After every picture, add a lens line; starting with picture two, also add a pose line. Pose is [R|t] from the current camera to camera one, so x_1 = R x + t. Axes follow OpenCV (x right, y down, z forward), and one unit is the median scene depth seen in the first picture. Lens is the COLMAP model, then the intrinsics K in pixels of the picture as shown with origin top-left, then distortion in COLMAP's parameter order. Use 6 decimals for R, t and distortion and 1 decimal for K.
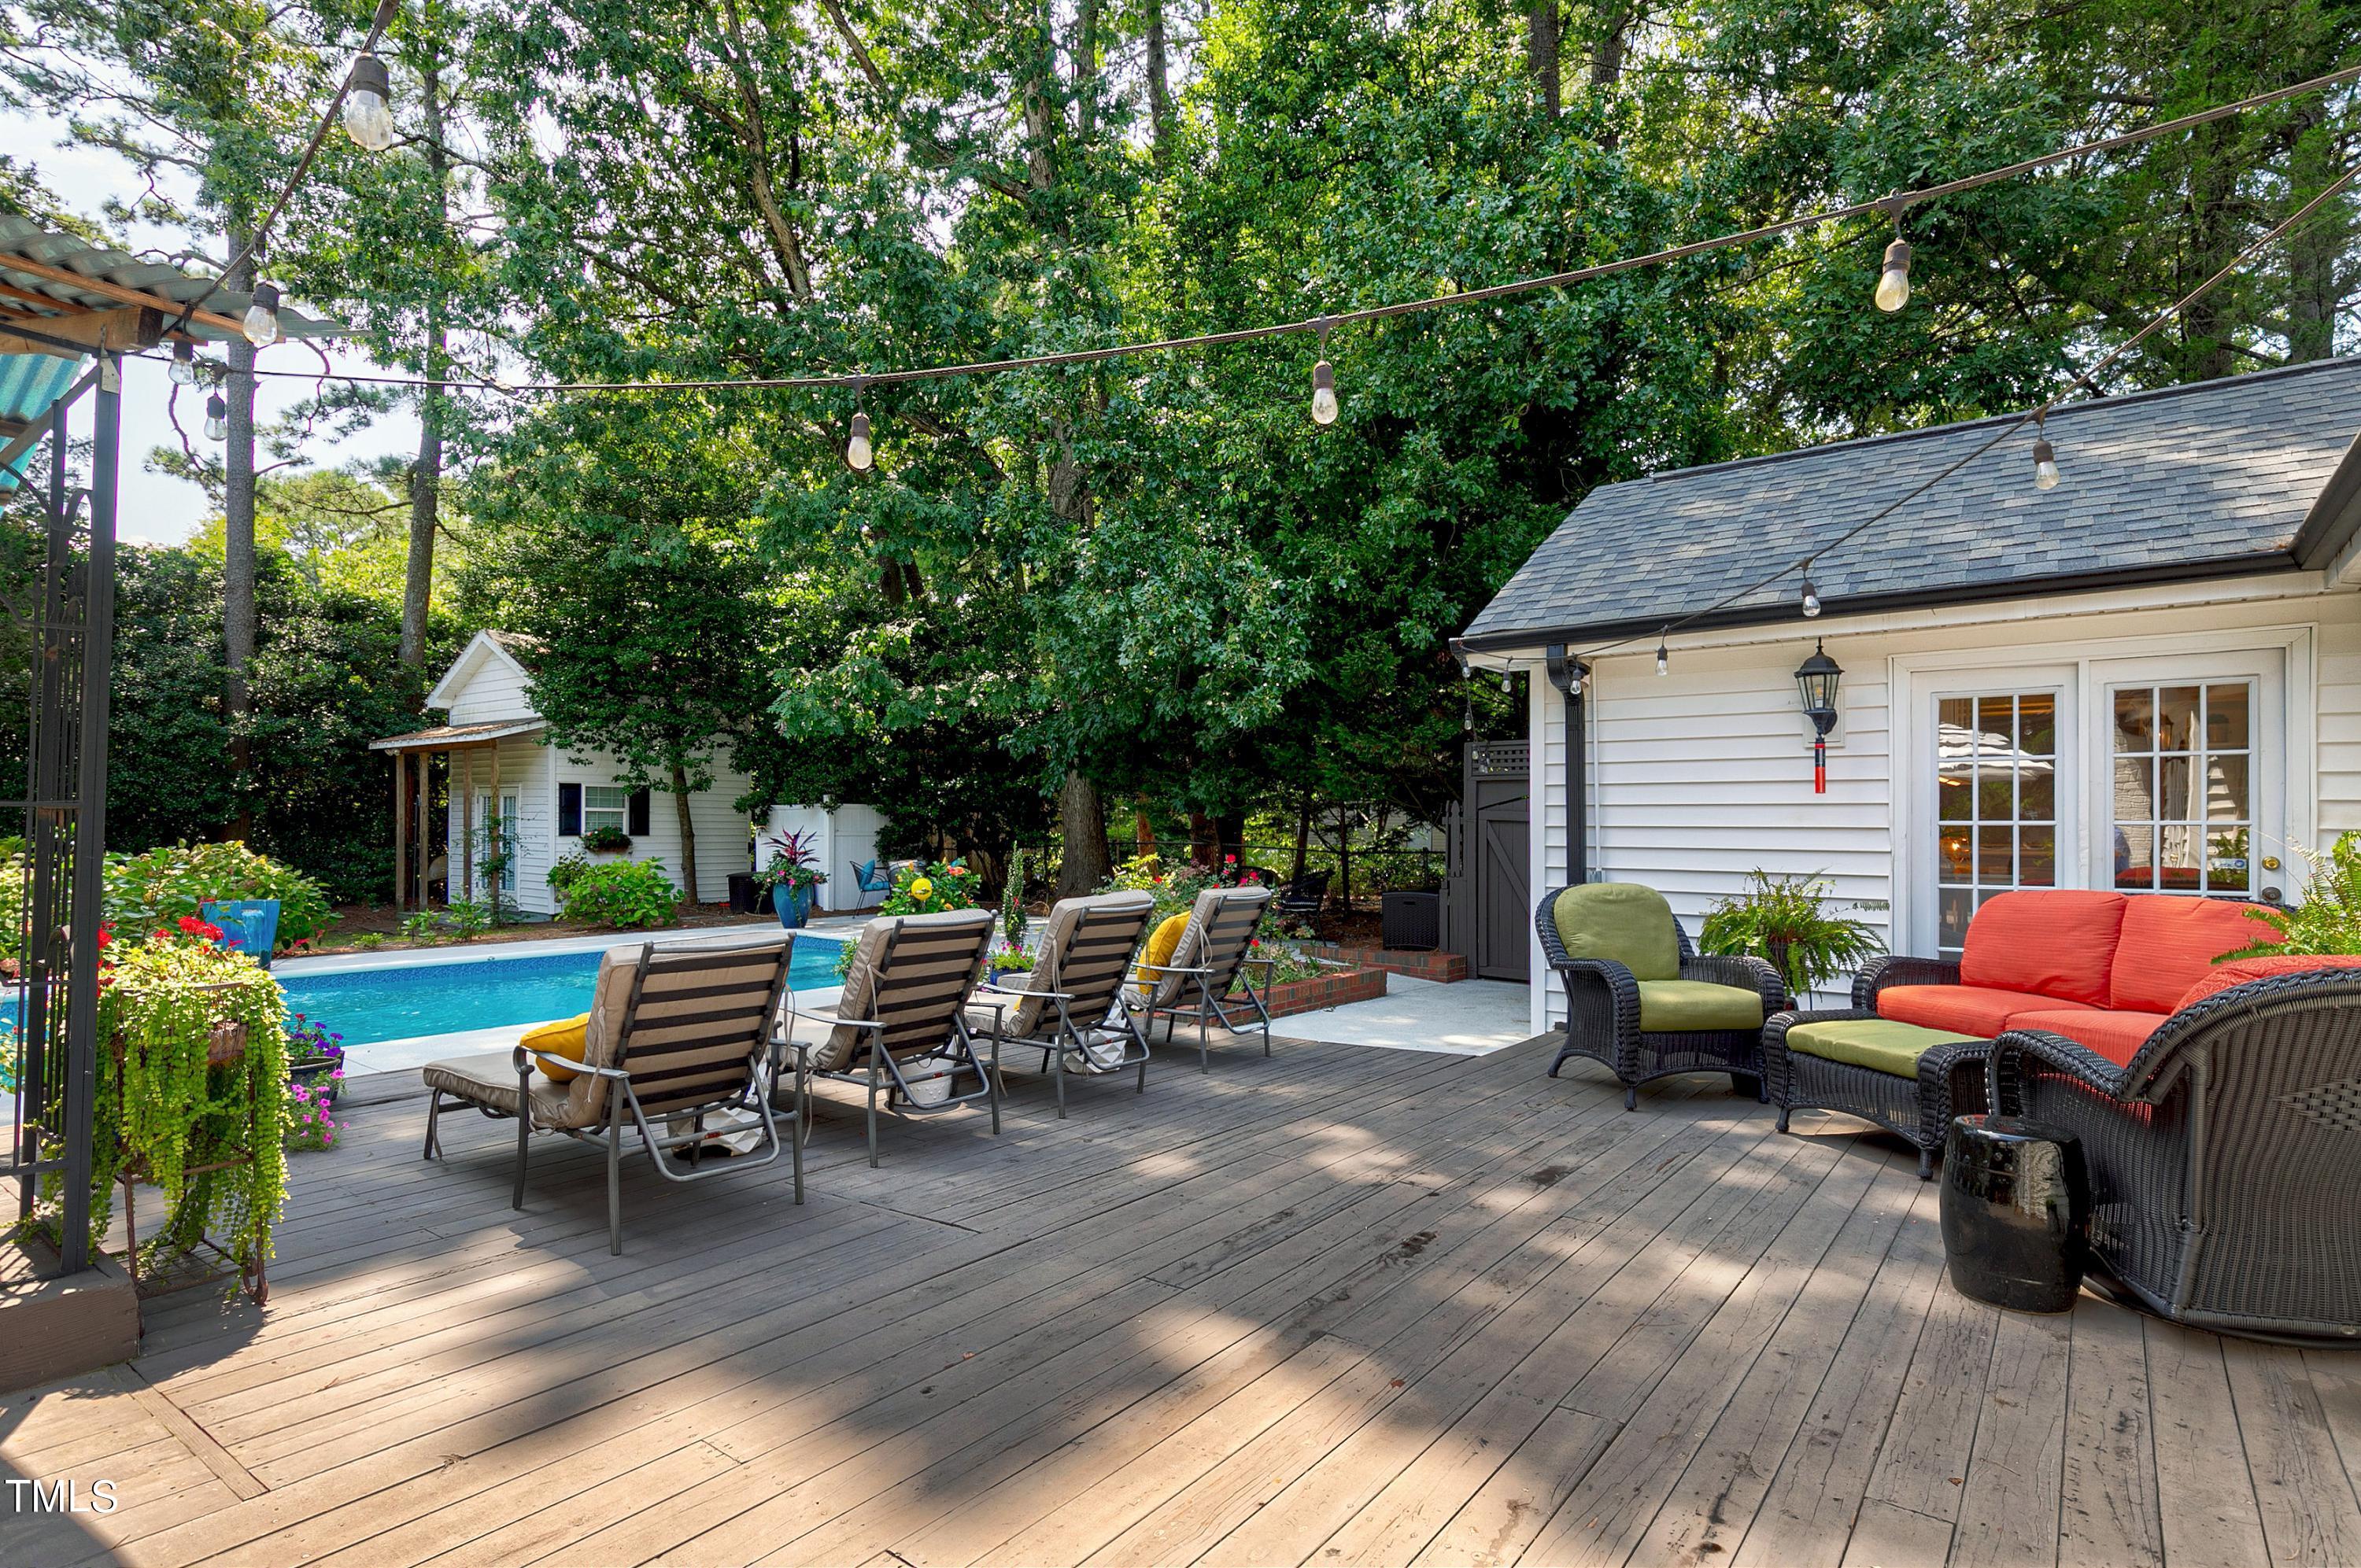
lens RADIAL K [[1184.7, 0, 1195.8], [0, 1184.7, 806.2], [0, 0, 1]] dist [0.007239, 0.000463]
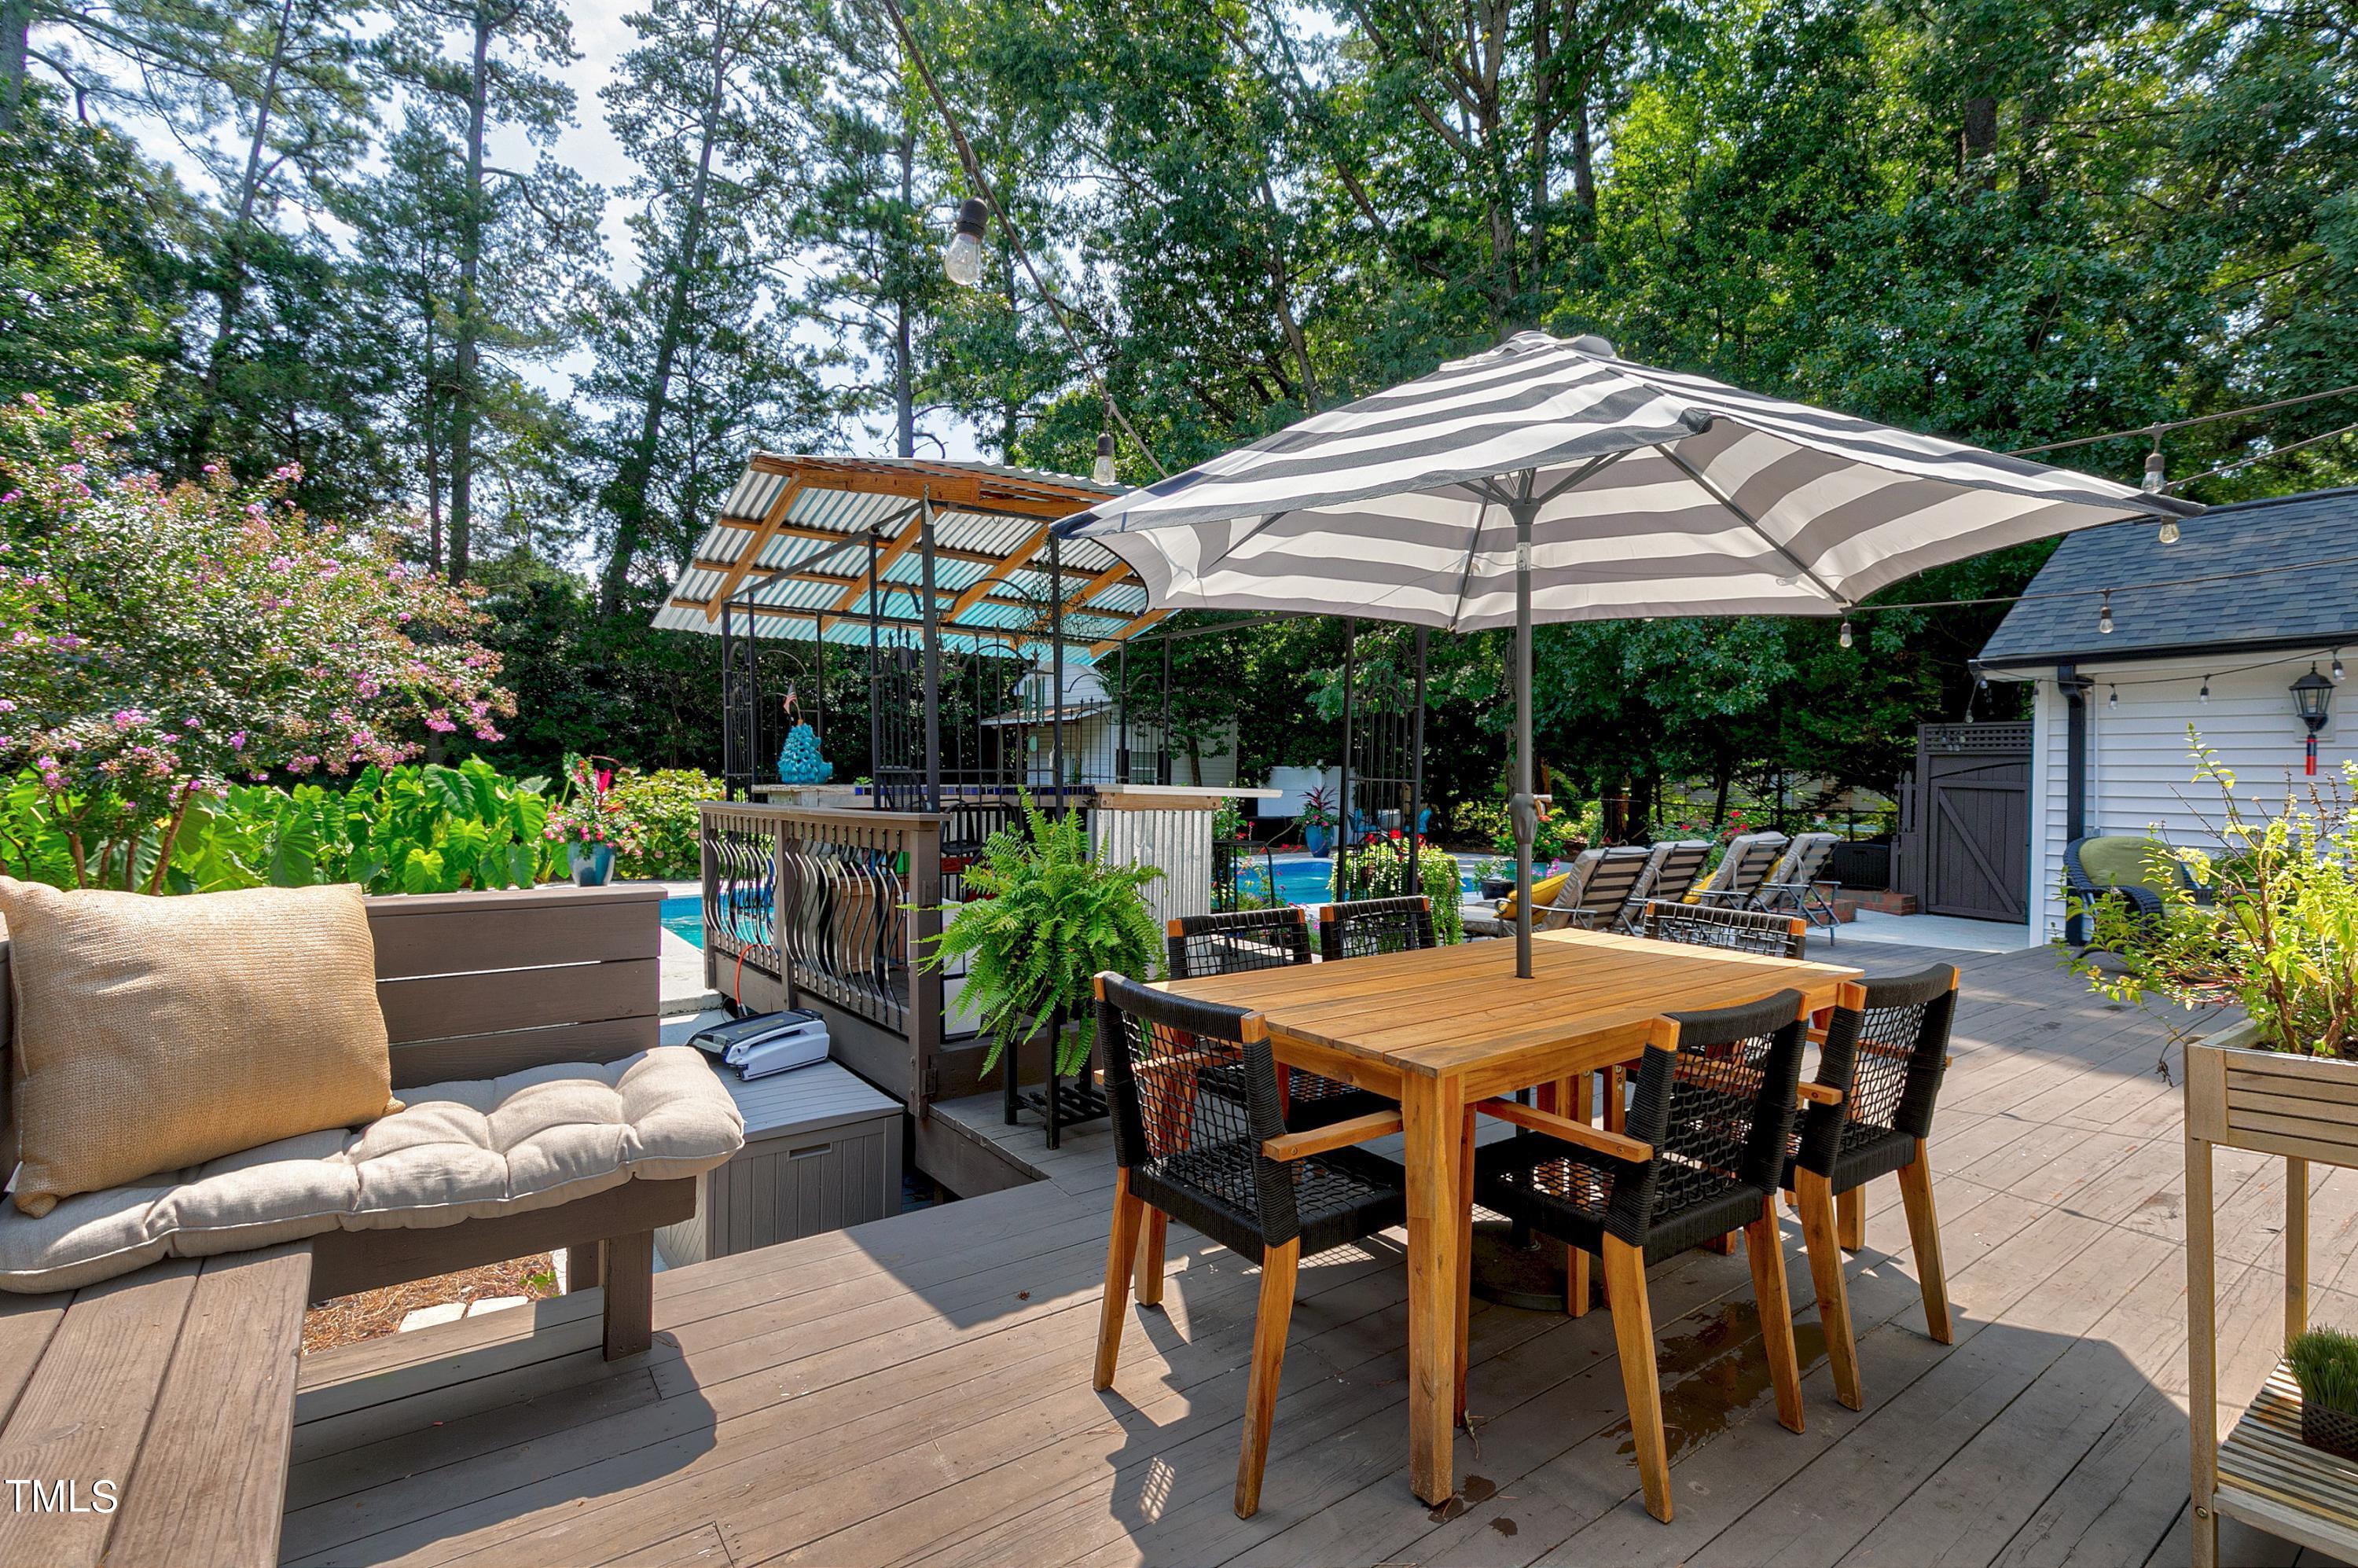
lens RADIAL K [[1076.4, 0, 1163.0], [0, 1076.4, 764.2], [0, 0, 1]] dist [0.003748, 0.000031]
pose [[0.952470, 0.008148, -0.304523, -0.299360], [-0.008228, 0.999966, 0.001023, -0.012891], [0.304521, 0.001531, 0.952504, -0.494127]]
